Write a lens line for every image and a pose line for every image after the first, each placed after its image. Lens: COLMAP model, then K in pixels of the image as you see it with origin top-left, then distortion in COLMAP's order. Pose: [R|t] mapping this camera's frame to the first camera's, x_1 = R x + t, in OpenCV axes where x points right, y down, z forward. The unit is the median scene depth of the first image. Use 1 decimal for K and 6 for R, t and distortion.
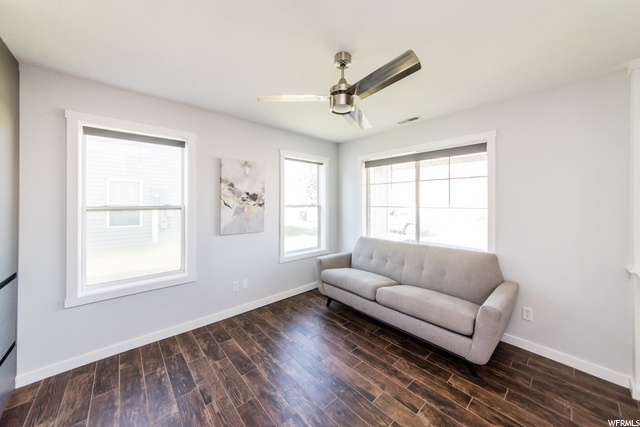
lens RADIAL K [[237.4, 0, 327.9], [0, 237.4, 200.3], [0, 0, 1]] dist [0.000667, 0.000010]
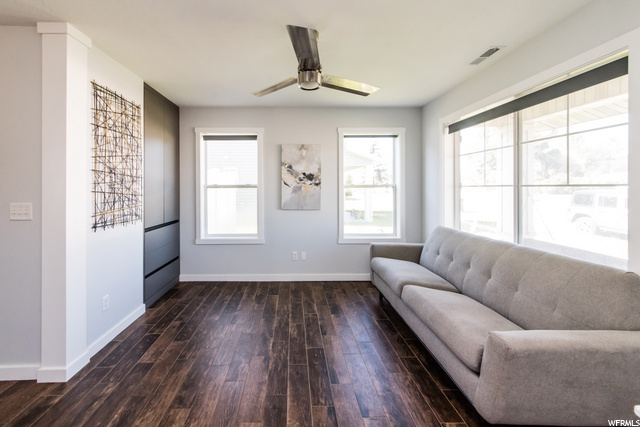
lens RADIAL K [[264.2, 0, 281.4], [0, 264.2, 187.7], [0, 0, 1]] dist [-0.001331, -0.000288]
pose [[0.711448, -0.000623, -0.702738, 0.453323], [0.010791, 0.999891, 0.010038, 0.022476], [0.702656, -0.014725, 0.711378, 0.059796]]
